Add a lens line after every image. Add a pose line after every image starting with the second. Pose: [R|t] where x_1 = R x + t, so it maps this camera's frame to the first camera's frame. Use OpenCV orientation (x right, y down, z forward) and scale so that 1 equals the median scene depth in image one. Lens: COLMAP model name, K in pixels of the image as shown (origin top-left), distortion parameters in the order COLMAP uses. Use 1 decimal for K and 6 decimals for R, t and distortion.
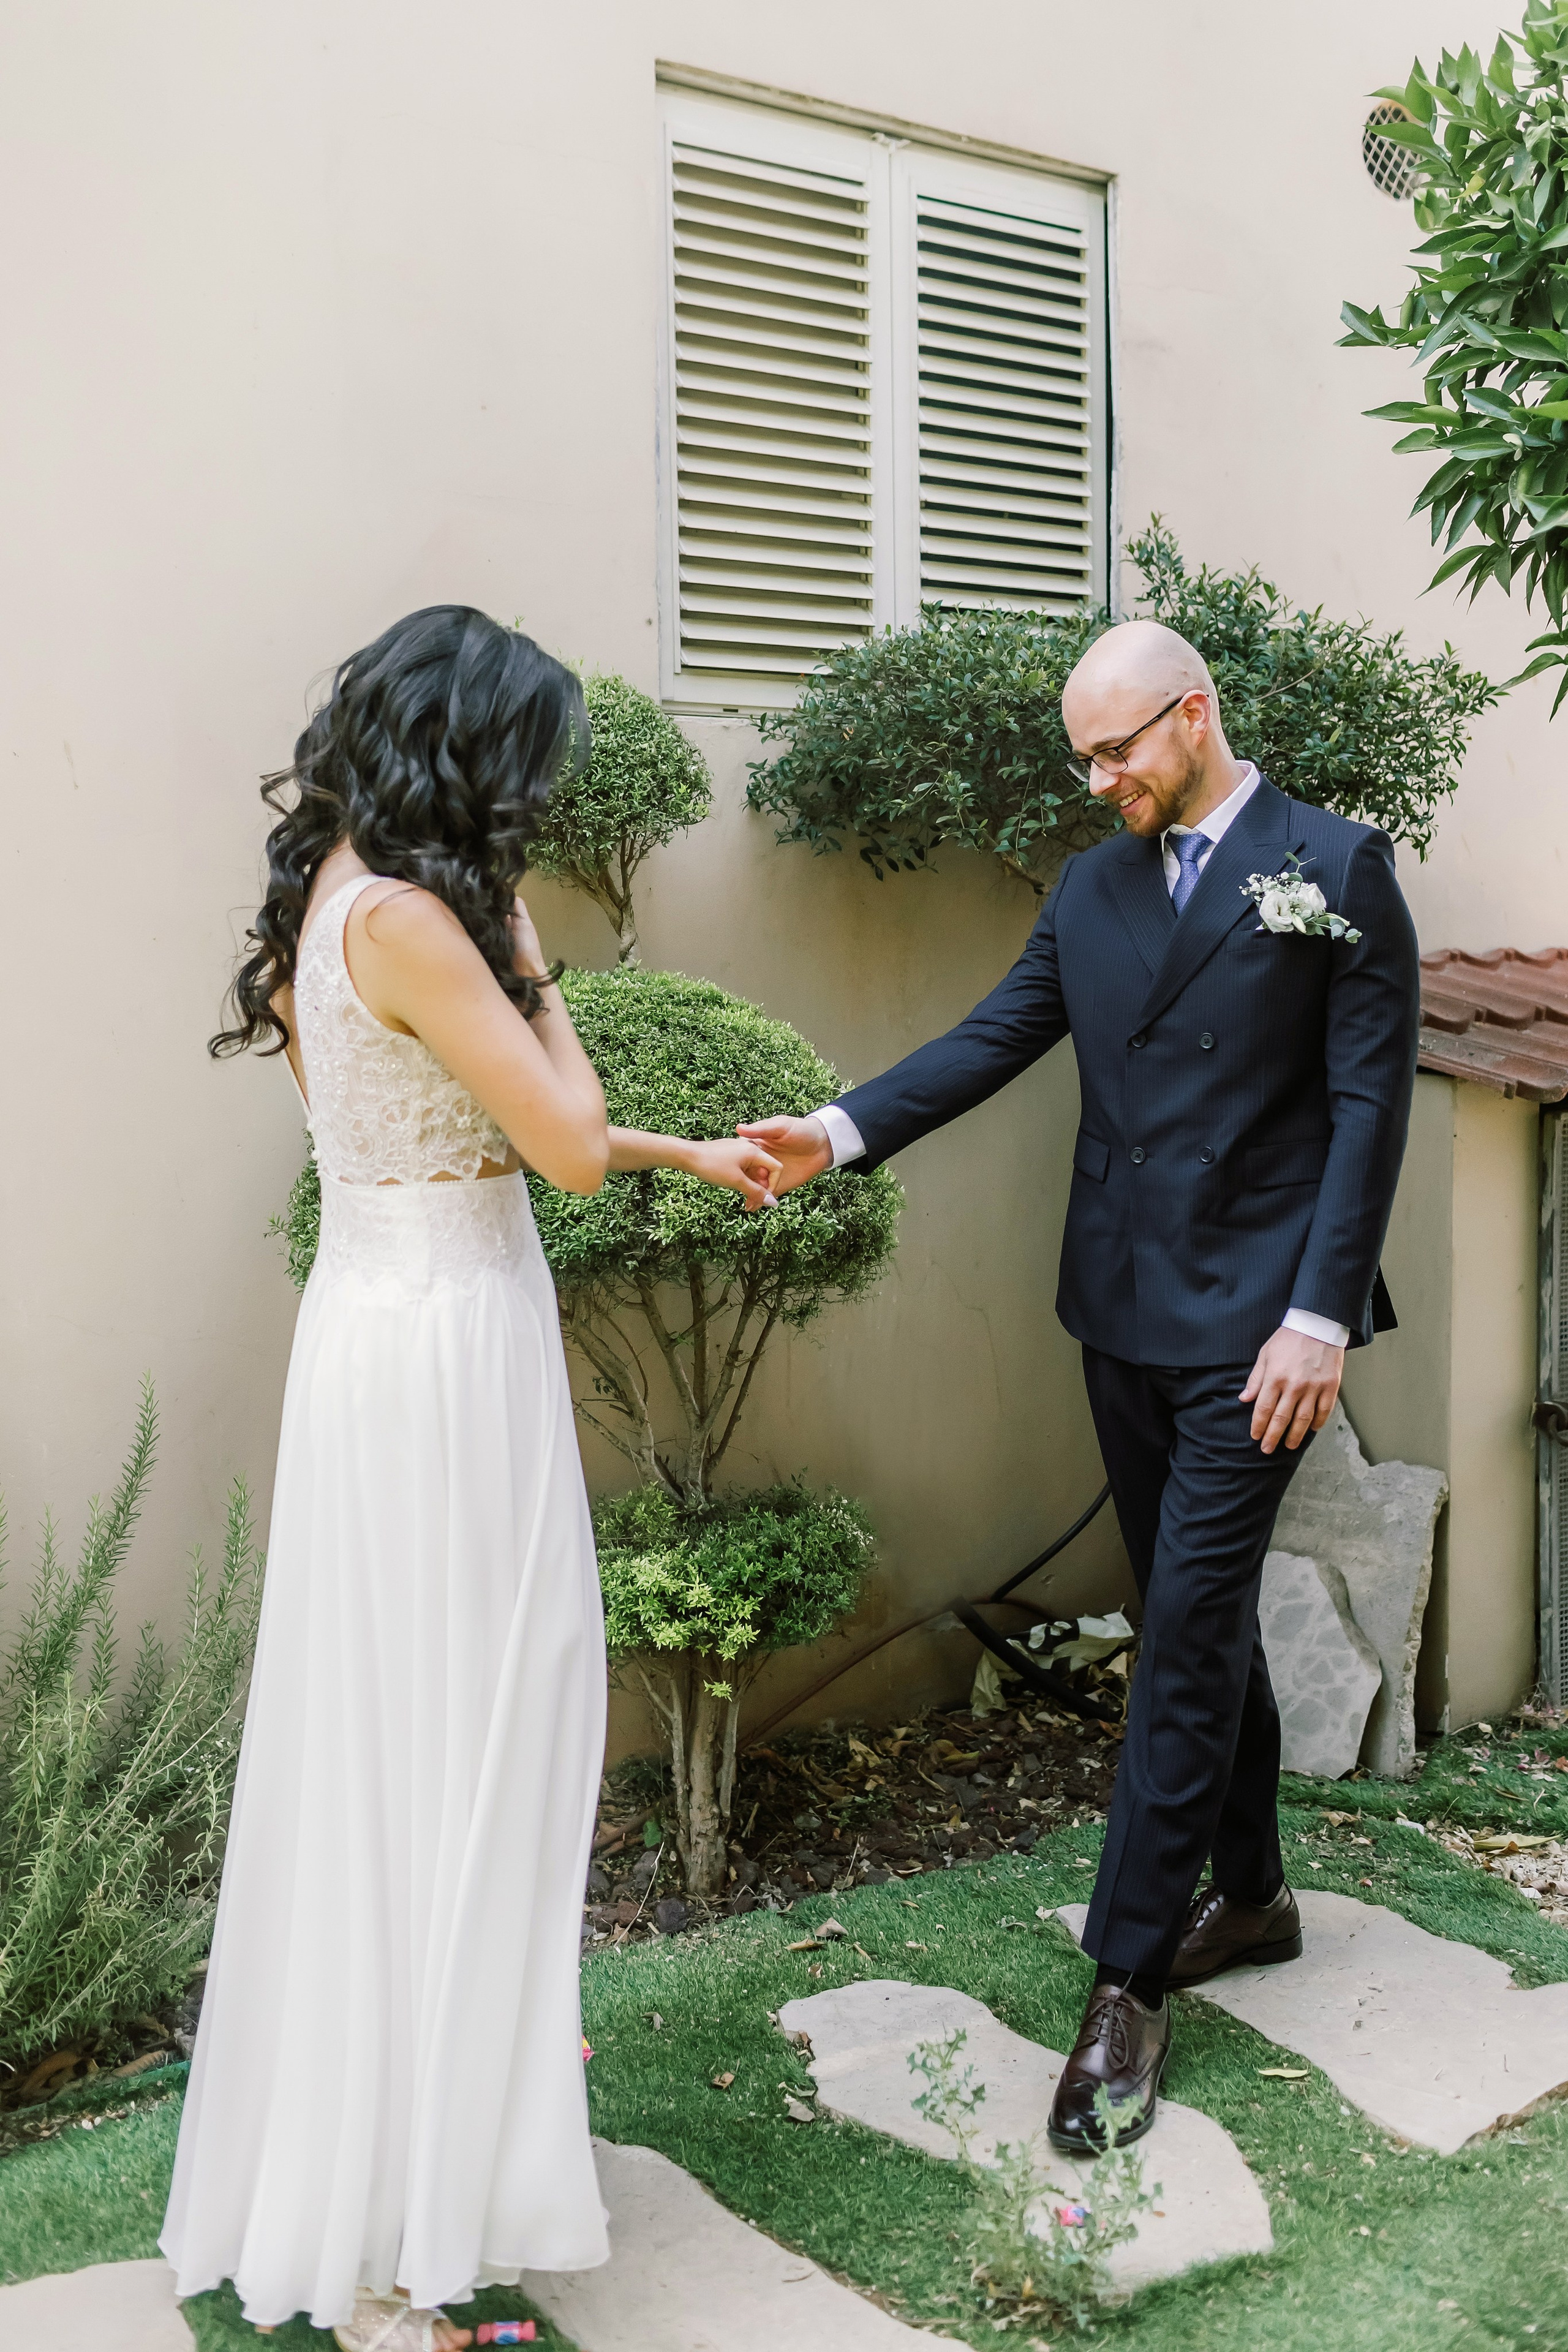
lens RADIAL K [[2334.4, 0, 820.0], [0, 2334.4, 1076.9], [0, 0, 1]] dist [-0.000409, 0.016525]
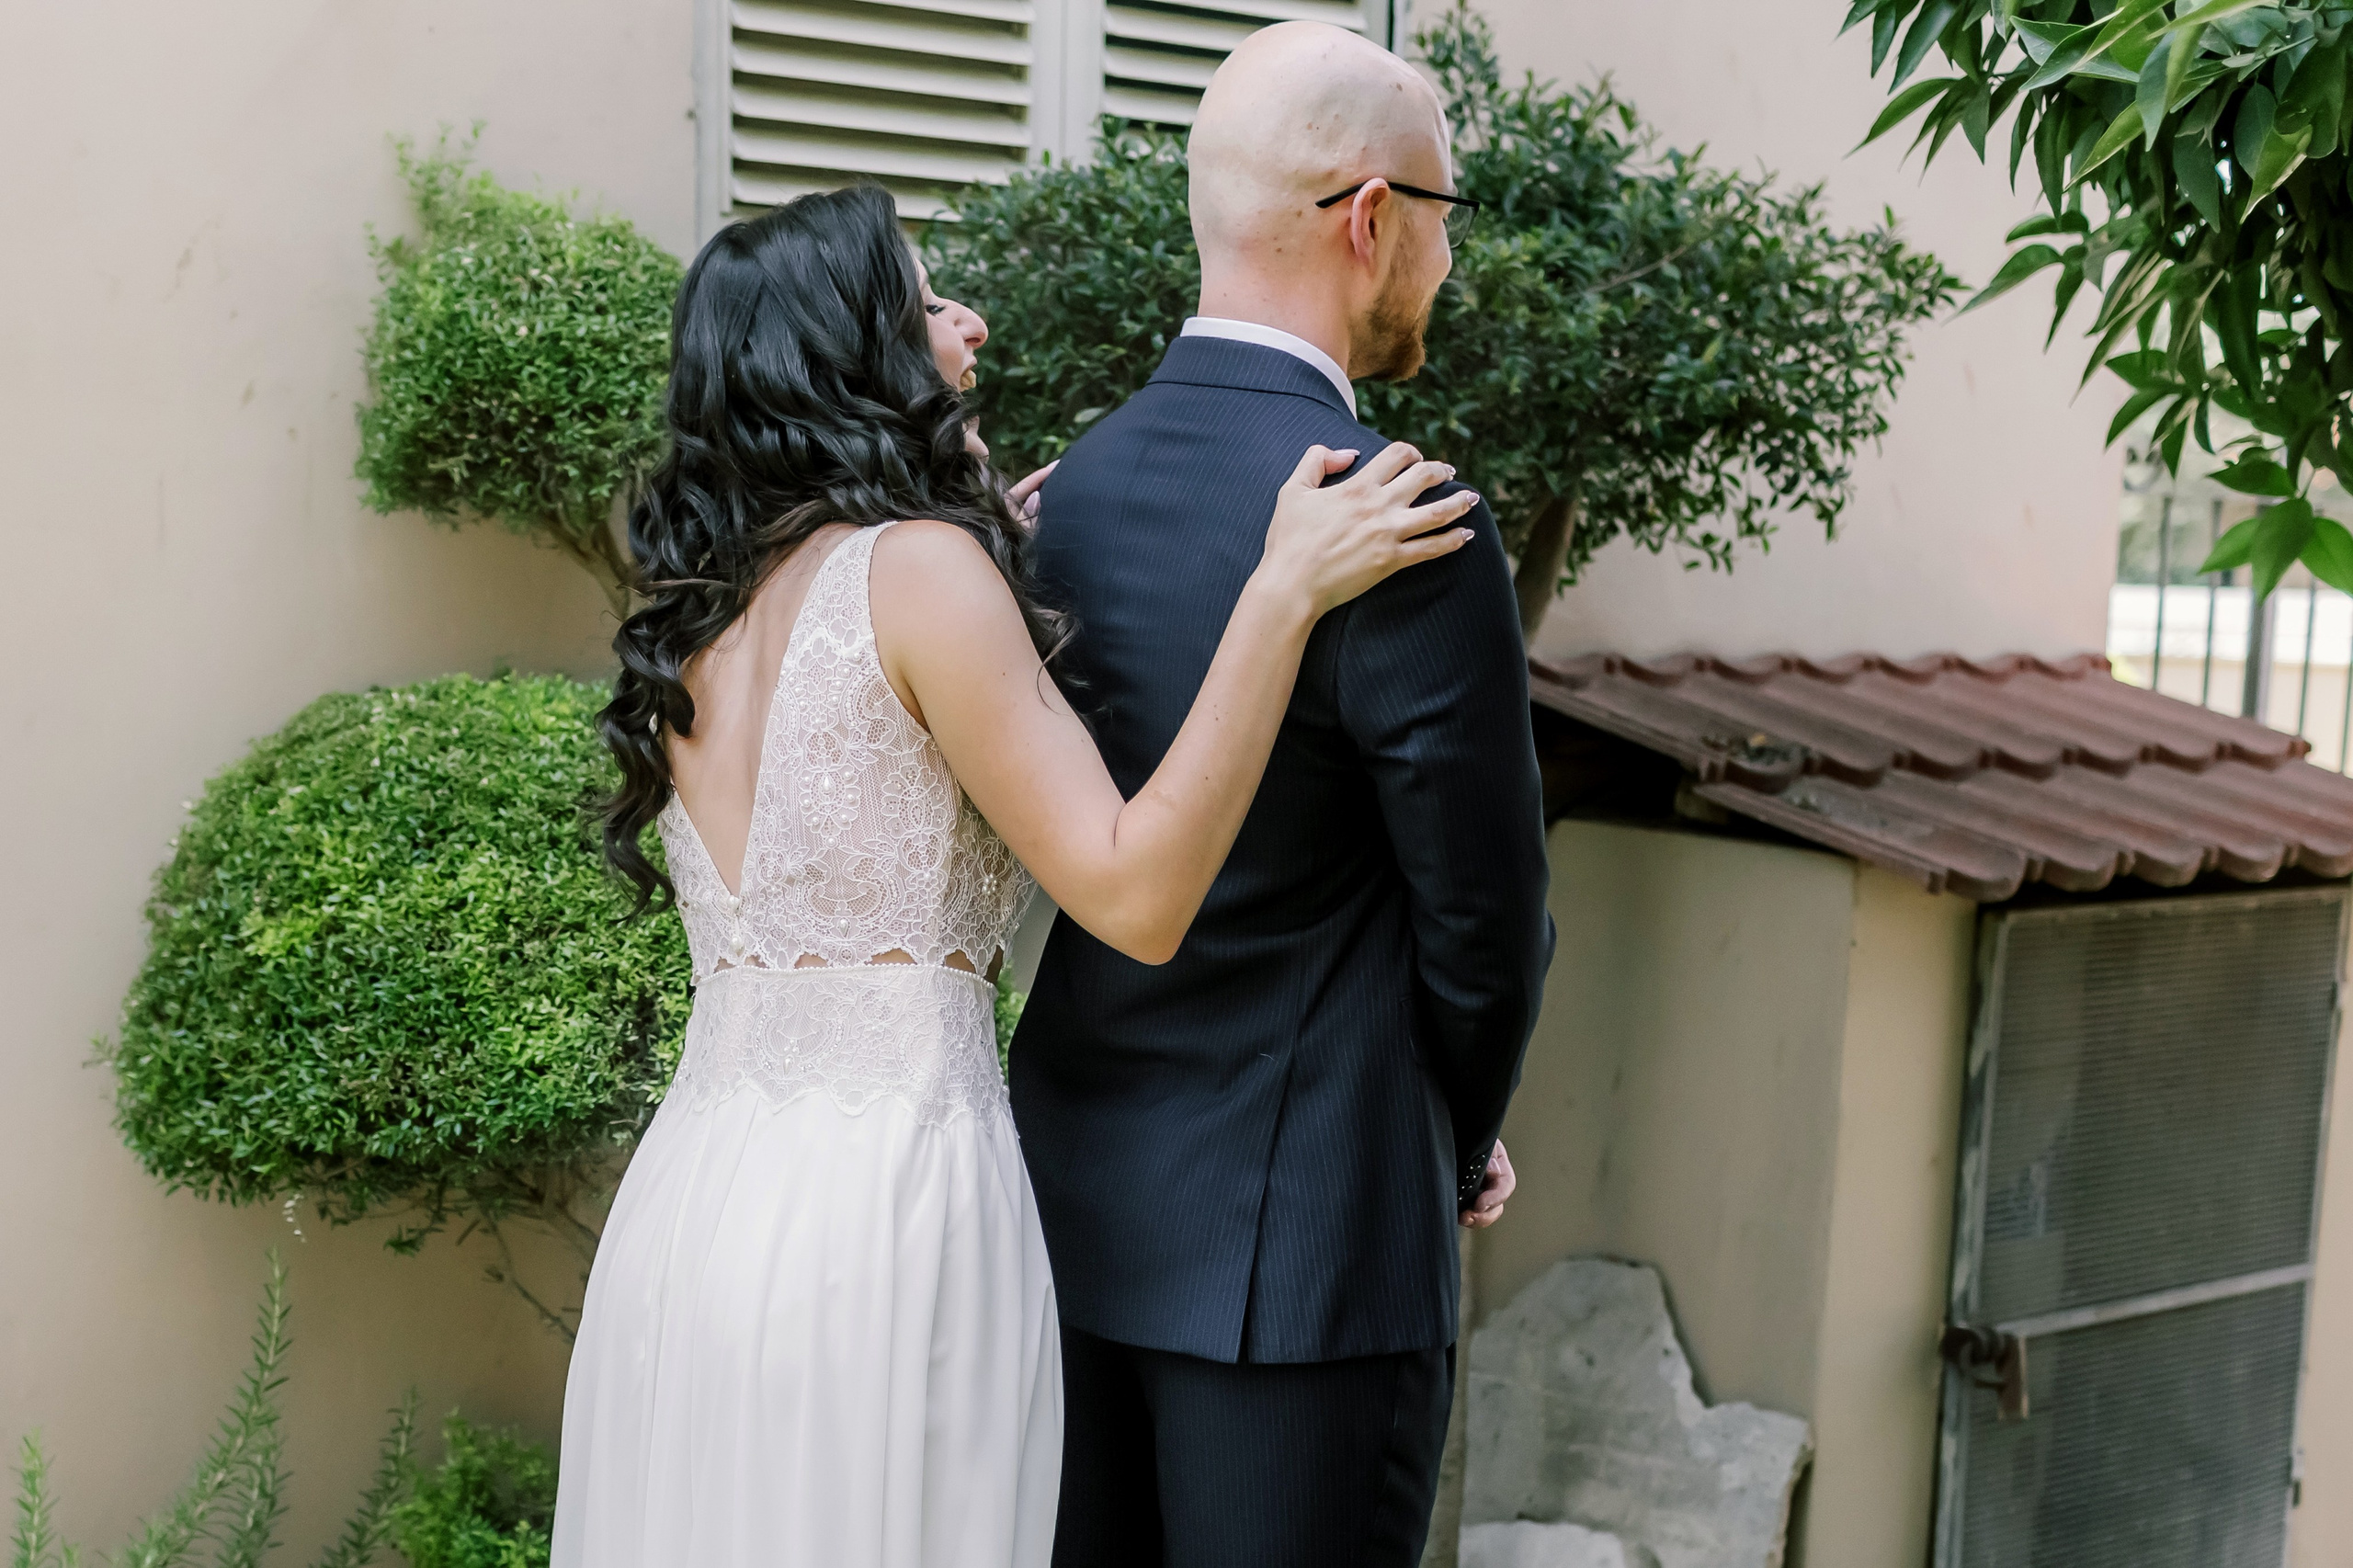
lens RADIAL K [[3222.0, 0, 1105.7], [0, 3222.0, 1159.9], [0, 0, 1]] dist [-0.012031, 0.075959]
pose [[0.998915, 0.025935, 0.038679, 0.018098], [-0.030786, 0.990956, 0.130607, -0.031126], [-0.034942, -0.131656, 0.990679, 0.063228]]
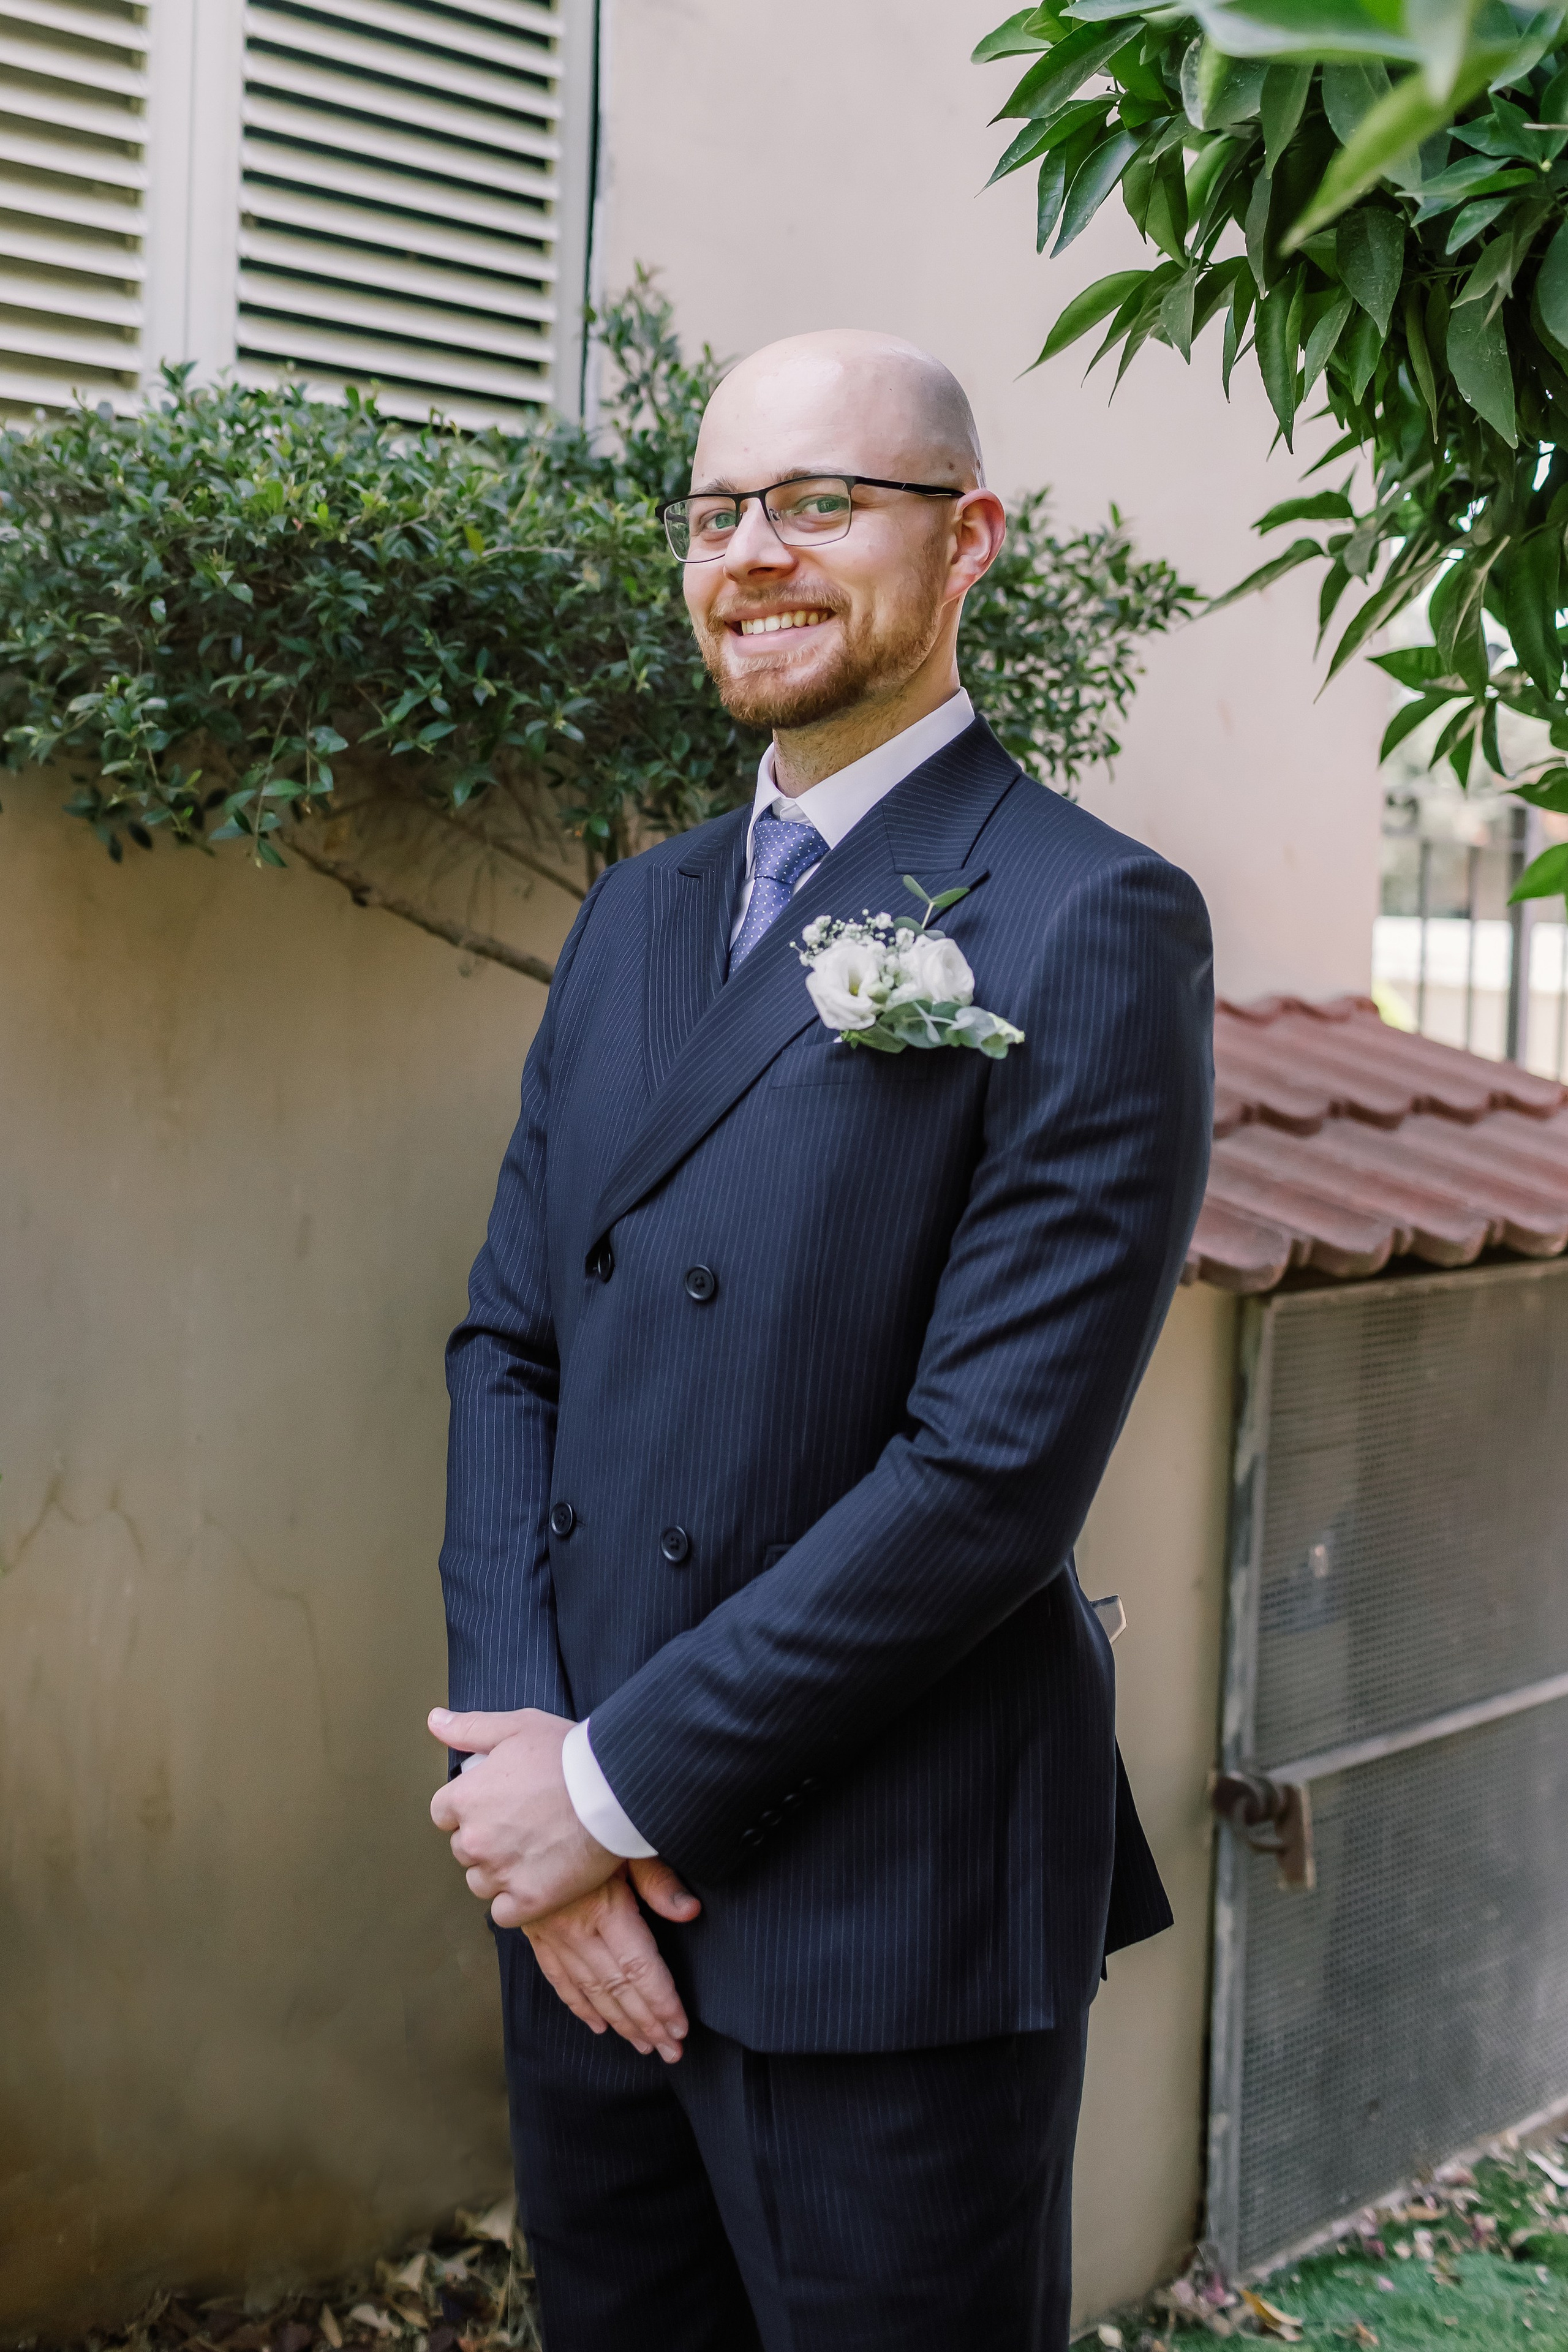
lens RADIAL K [[2526.4, 0, 787.8], [0, 2526.4, 977.1], [0, 0, 1]] dist [0.017796, 0.000552]
pose [[0.993319, 0.043978, 0.106697, 0.131242], [-0.041982, 0.998900, -0.020884, -0.053636], [-0.107498, 0.016265, 0.994072, 0.397809]]
